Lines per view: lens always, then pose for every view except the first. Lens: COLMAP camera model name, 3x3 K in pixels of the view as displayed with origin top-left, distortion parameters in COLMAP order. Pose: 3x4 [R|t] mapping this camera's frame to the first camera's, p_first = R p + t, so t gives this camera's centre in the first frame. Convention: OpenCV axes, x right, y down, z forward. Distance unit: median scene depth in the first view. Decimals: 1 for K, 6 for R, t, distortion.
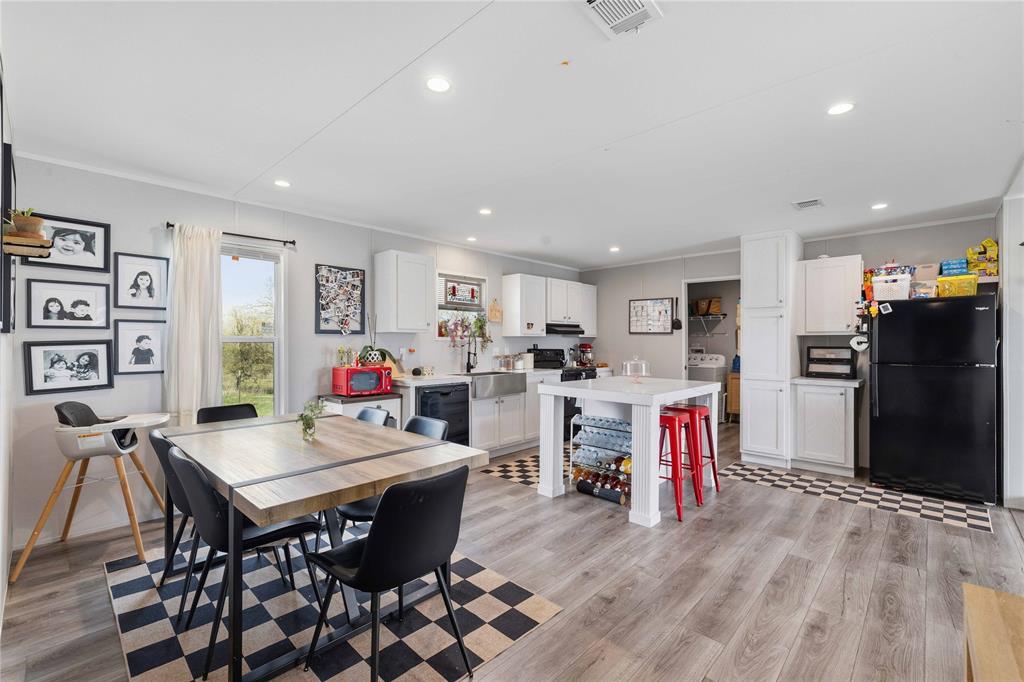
lens RADIAL K [[444.0, 0, 508.2], [0, 444.0, 342.8], [0, 0, 1]] dist [-0.008458, 0.000510]
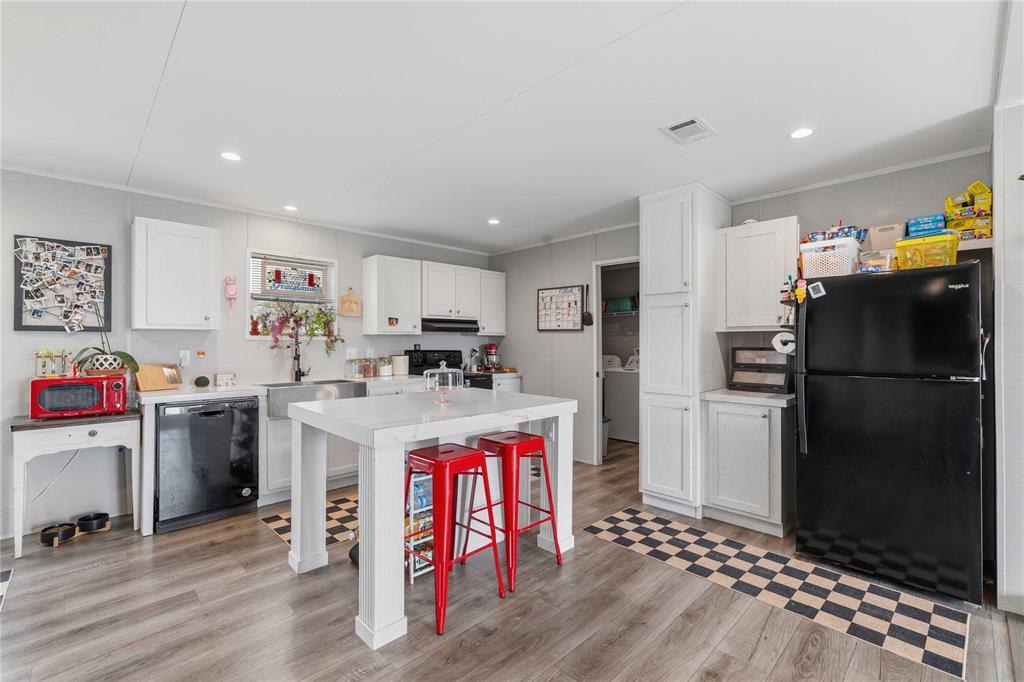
lens RADIAL K [[444.3, 0, 512.0], [0, 444.3, 341.0], [0, 0, 1]] dist [-0.008438, -0.000401]
pose [[0.999348, -0.001906, -0.036064, 0.365131], [0.001792, 0.999993, -0.003189, -0.000237], [0.036070, 0.003123, 0.999344, 0.278585]]
